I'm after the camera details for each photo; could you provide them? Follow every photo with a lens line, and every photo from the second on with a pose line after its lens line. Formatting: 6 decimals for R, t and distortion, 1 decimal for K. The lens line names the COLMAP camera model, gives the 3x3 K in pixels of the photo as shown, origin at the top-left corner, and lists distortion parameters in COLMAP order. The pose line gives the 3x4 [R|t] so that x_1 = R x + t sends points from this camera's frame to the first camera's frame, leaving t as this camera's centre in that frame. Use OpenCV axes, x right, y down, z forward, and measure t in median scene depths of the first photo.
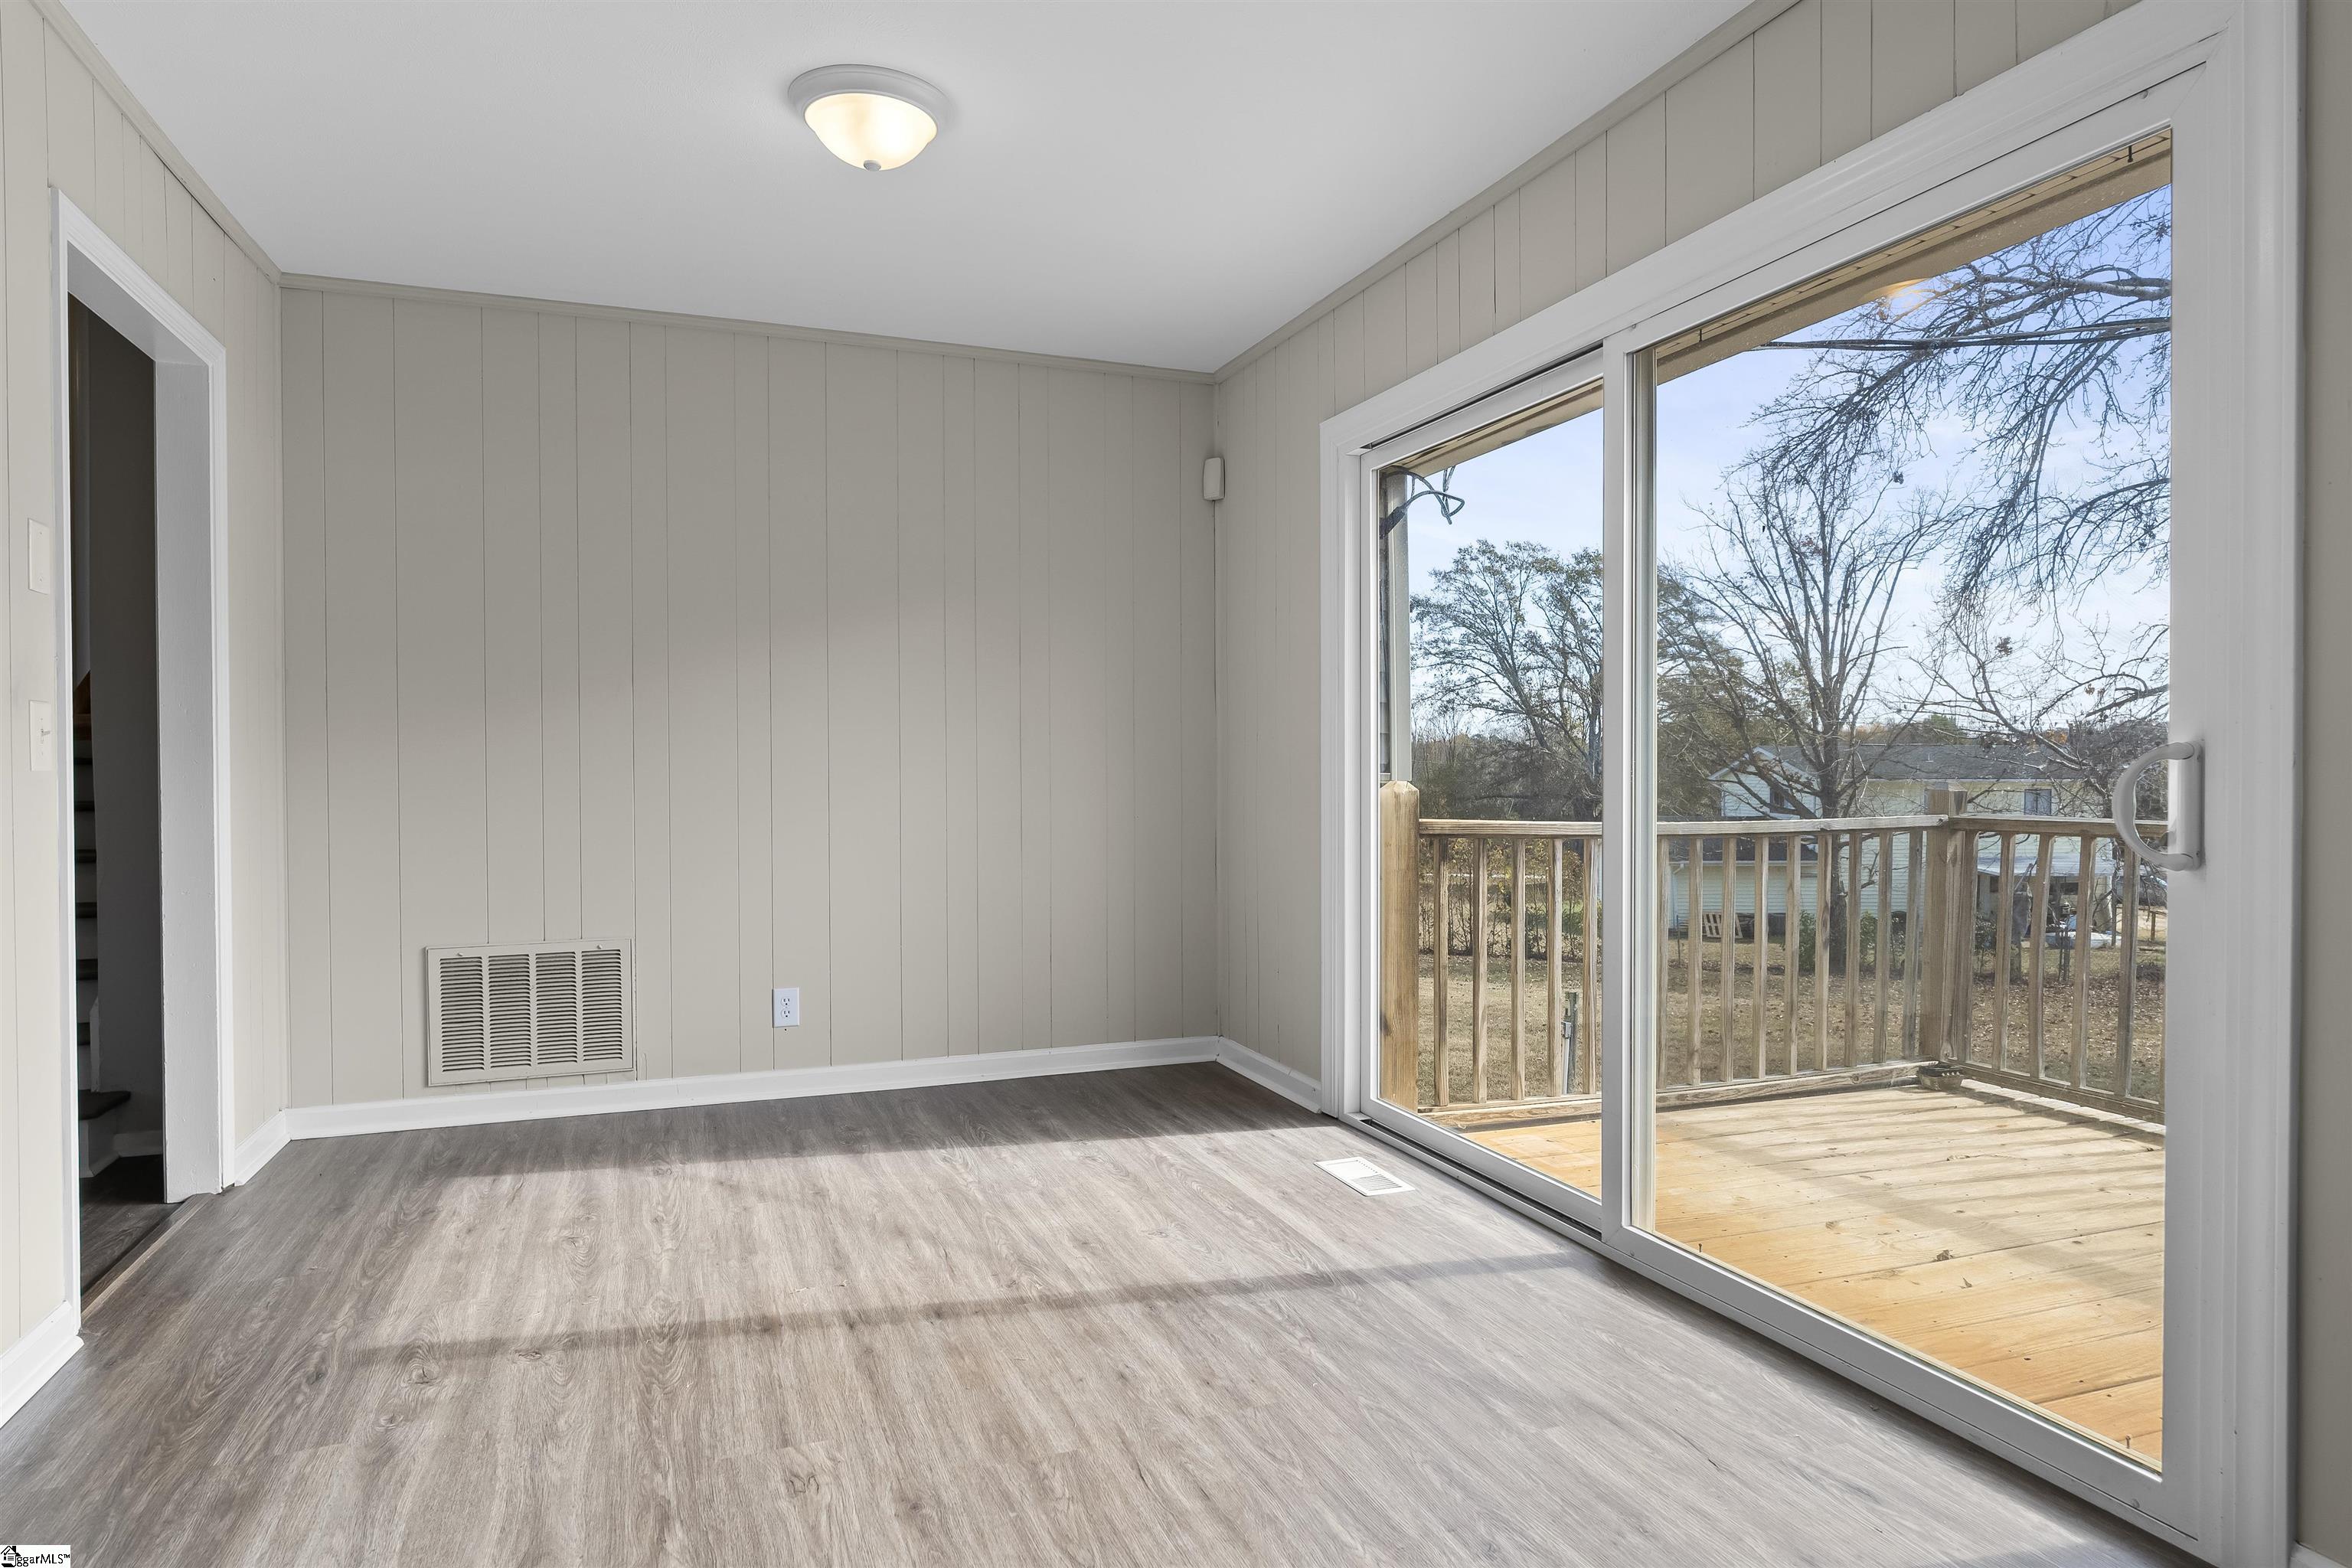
lens RADIAL K [[1320.3, 0, 1197.0], [0, 1320.3, 791.7], [0, 0, 1]] dist [-0.006449, -0.002095]
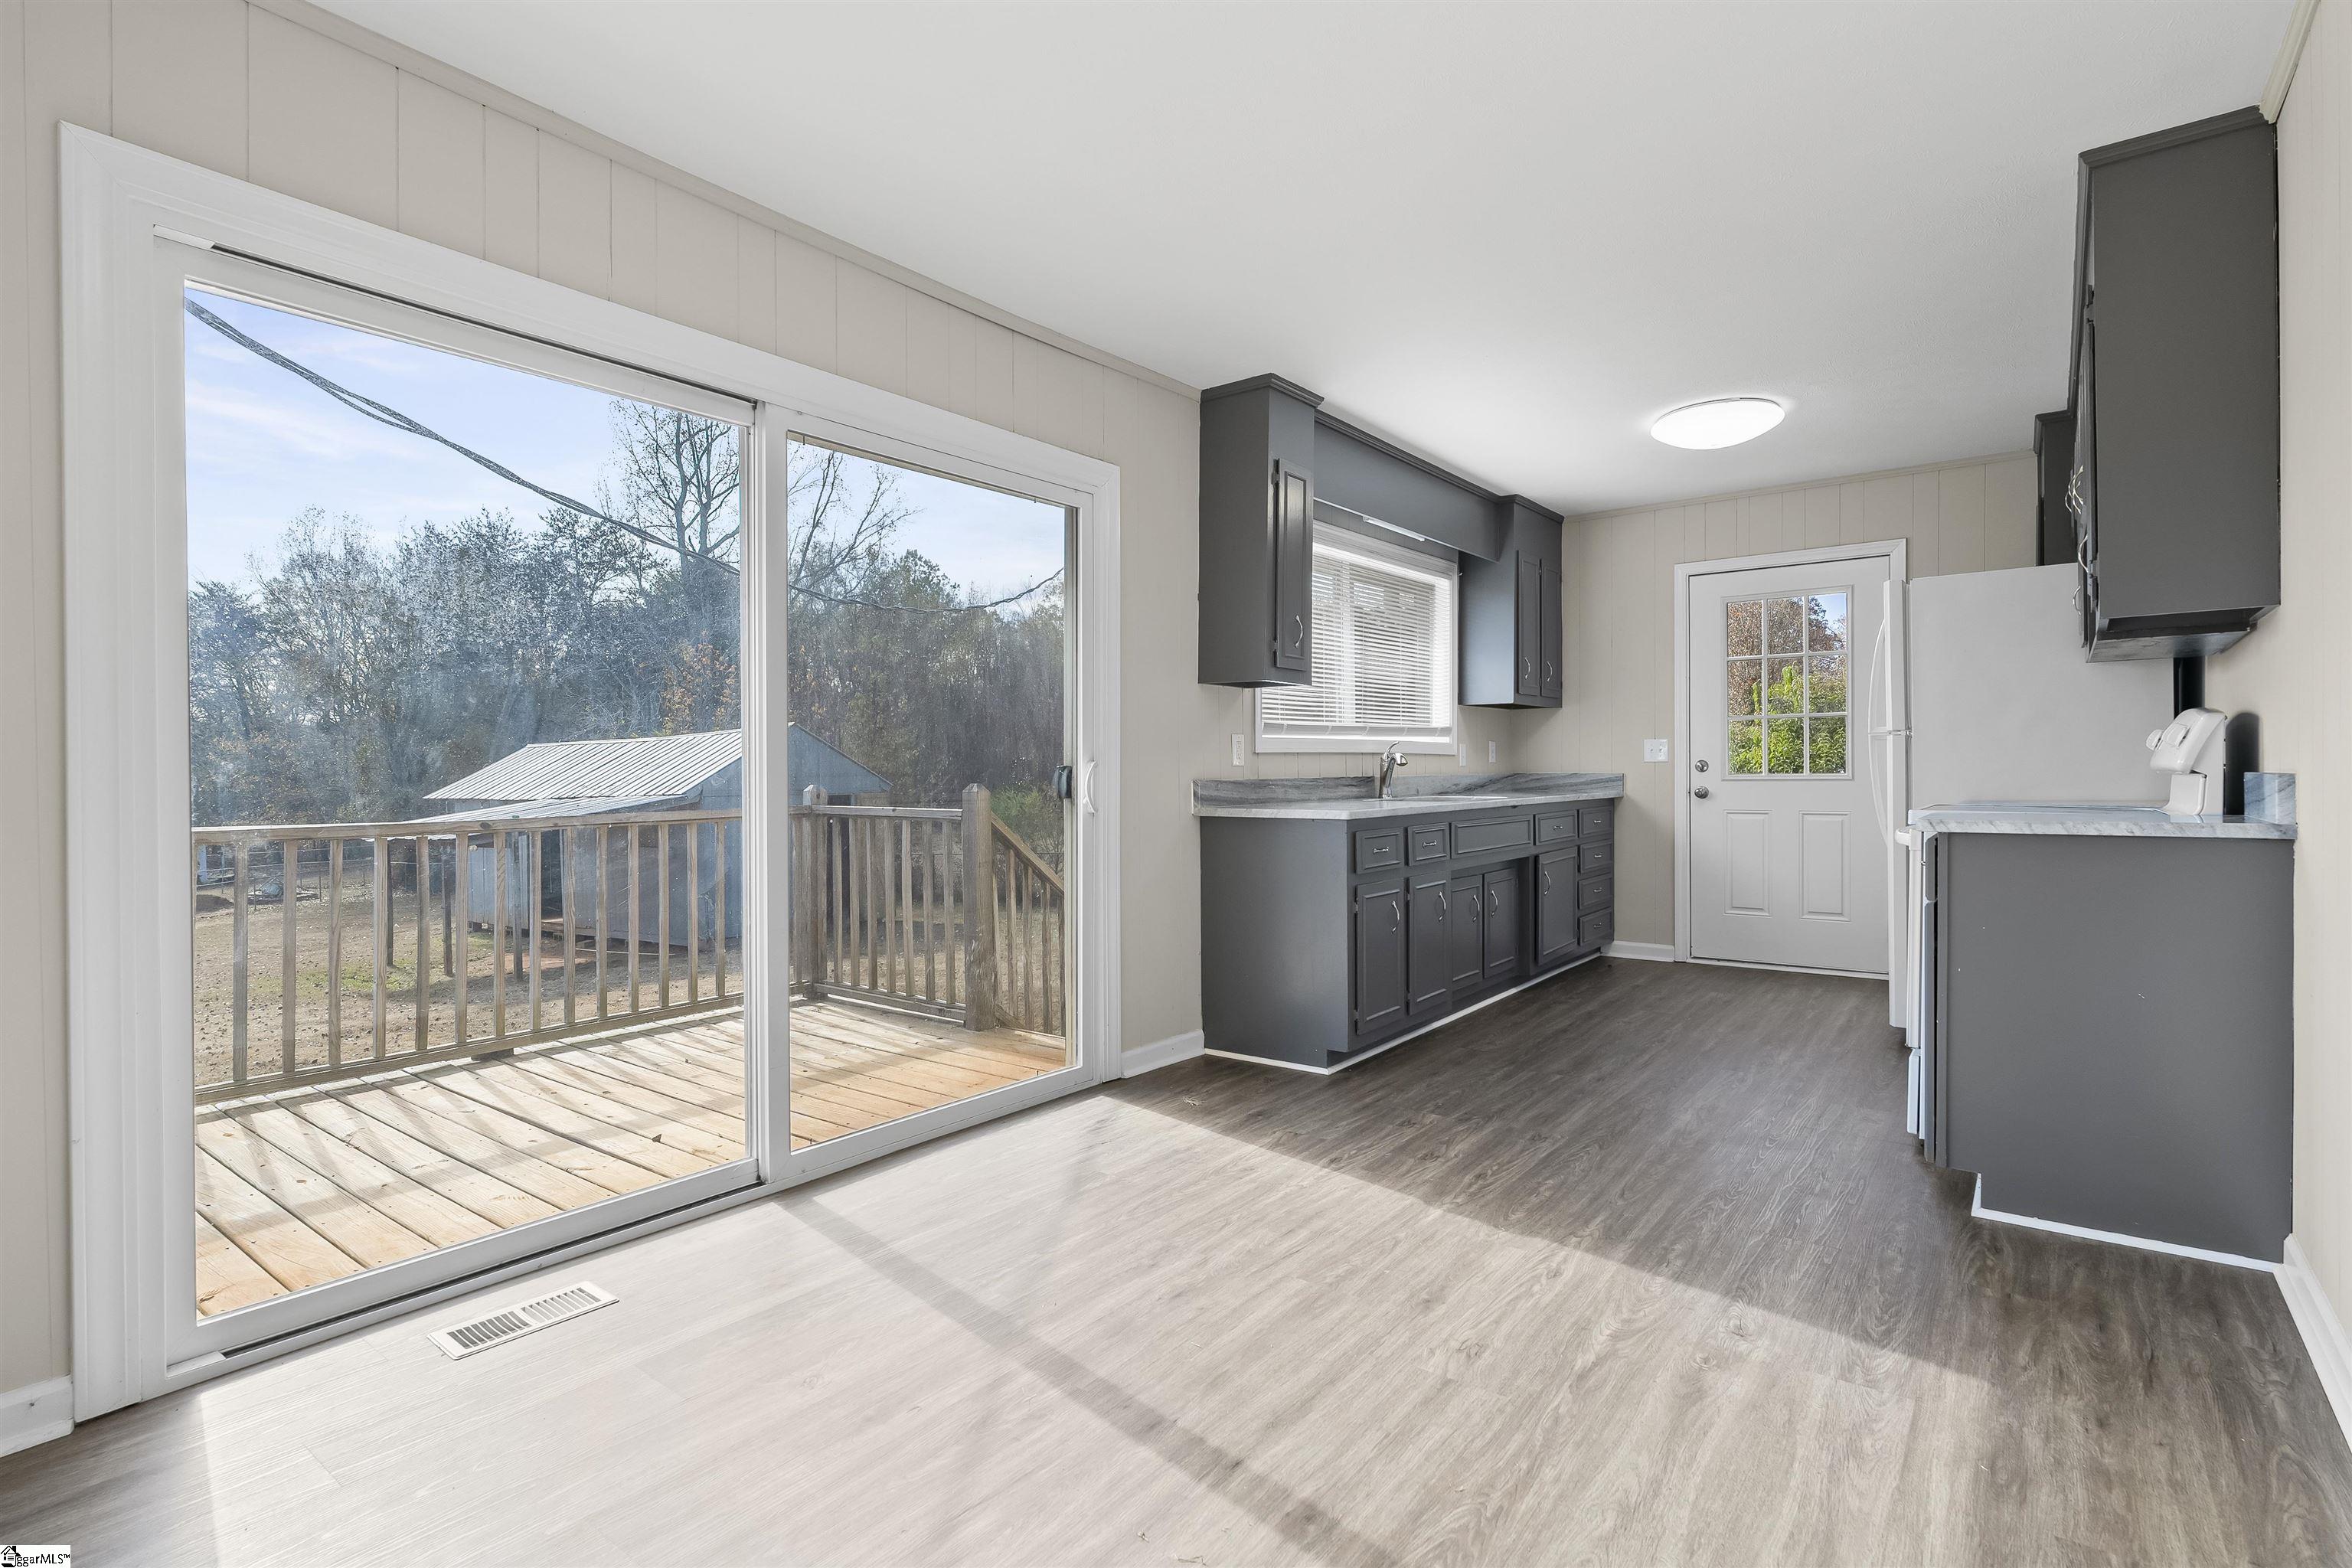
lens RADIAL K [[1146.3, 0, 1167.3], [0, 1146.3, 773.2], [0, 0, 1]] dist [0.002772, -0.000382]
pose [[-0.501565, 0.006448, 0.865096, -0.139013], [0.021105, 0.999766, 0.004784, -0.002363], [-0.864862, 0.020657, -0.501584, 0.227024]]
